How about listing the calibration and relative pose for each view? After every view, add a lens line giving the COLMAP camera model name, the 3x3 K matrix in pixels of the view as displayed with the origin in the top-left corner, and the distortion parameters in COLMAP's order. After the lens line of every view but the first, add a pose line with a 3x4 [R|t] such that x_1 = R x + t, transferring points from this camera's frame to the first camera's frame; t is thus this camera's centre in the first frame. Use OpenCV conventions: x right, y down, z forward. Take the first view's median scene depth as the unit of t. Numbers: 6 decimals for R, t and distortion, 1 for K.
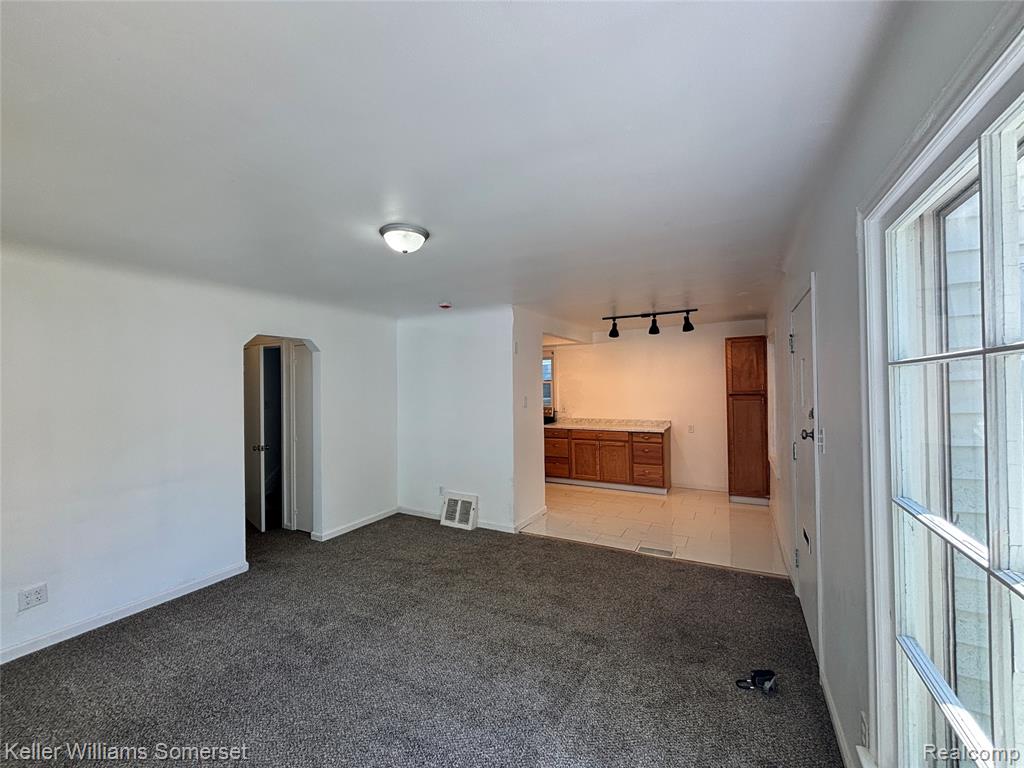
lens RADIAL K [[411.0, 0, 512.0], [0, 411.0, 384.0], [0, 0, 1]] dist [0.010947, -0.000017]
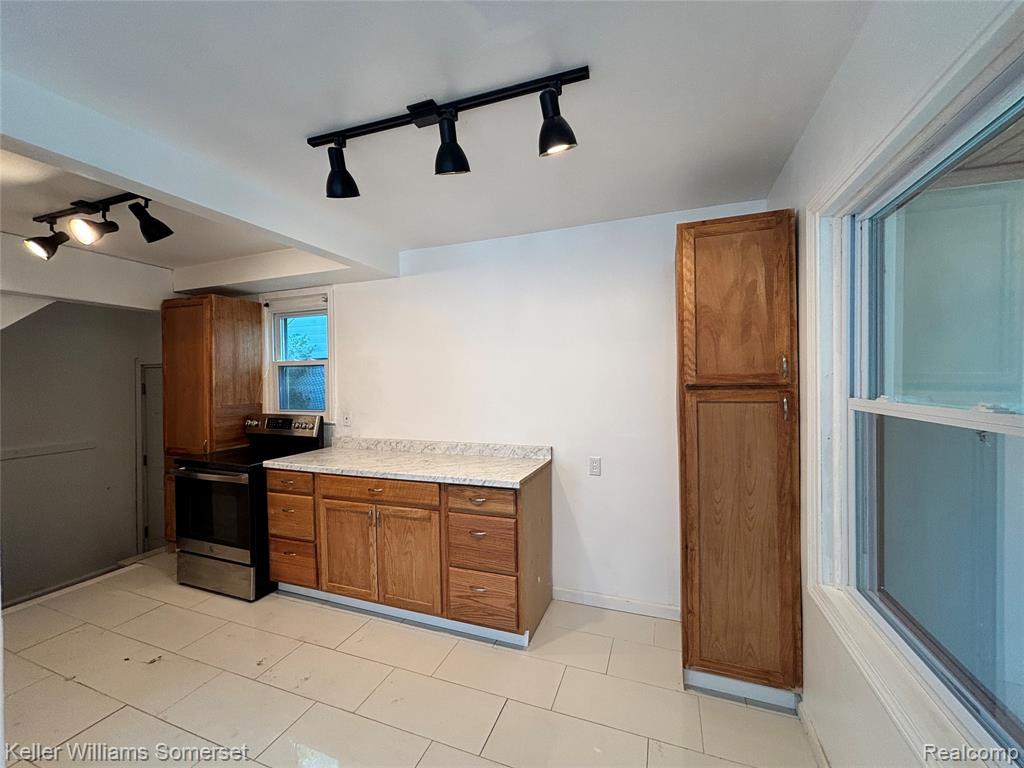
lens RADIAL K [[411.0, 0, 512.0], [0, 411.0, 384.0], [0, 0, 1]] dist [0.010947, -0.000017]
pose [[0.990546, -0.003271, 0.137142, 0.311879], [0.000606, 0.999810, 0.019473, 0.015488], [-0.137179, -0.019206, 0.990360, 0.633372]]
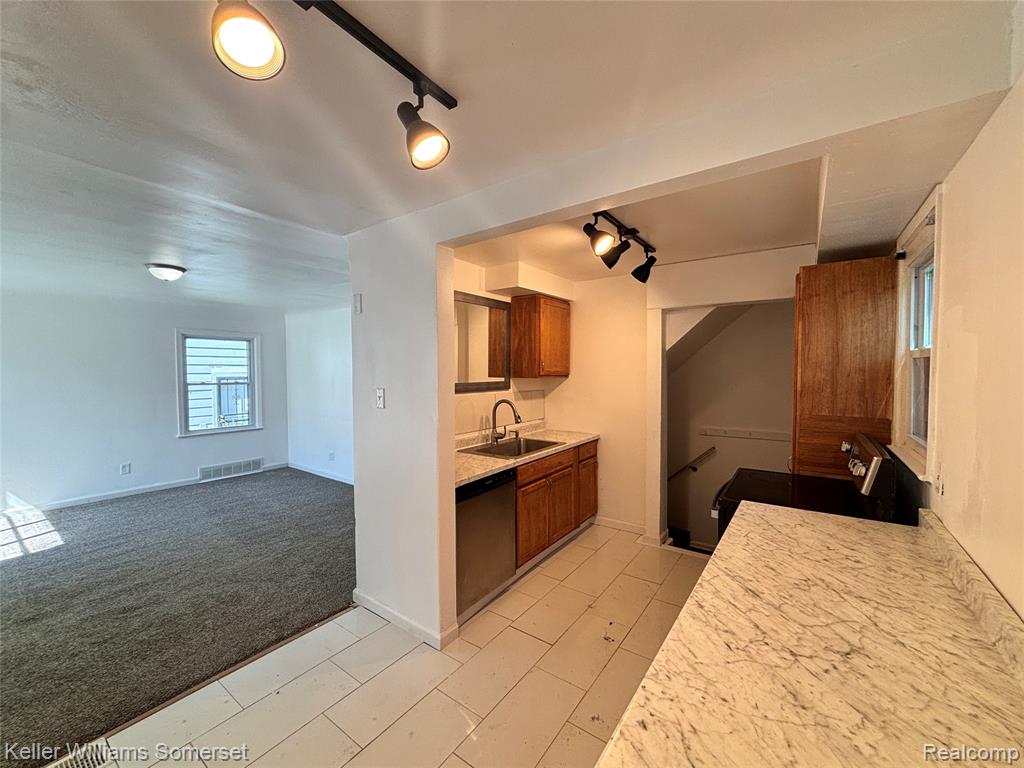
lens RADIAL K [[411.0, 0, 512.0], [0, 411.0, 384.0], [0, 0, 1]] dist [0.010947, -0.000017]
pose [[-0.124580, 0.047579, -0.991068, 0.455801], [0.010547, 0.998857, 0.046627, 0.001030], [0.992154, -0.004644, -0.124939, 1.019323]]
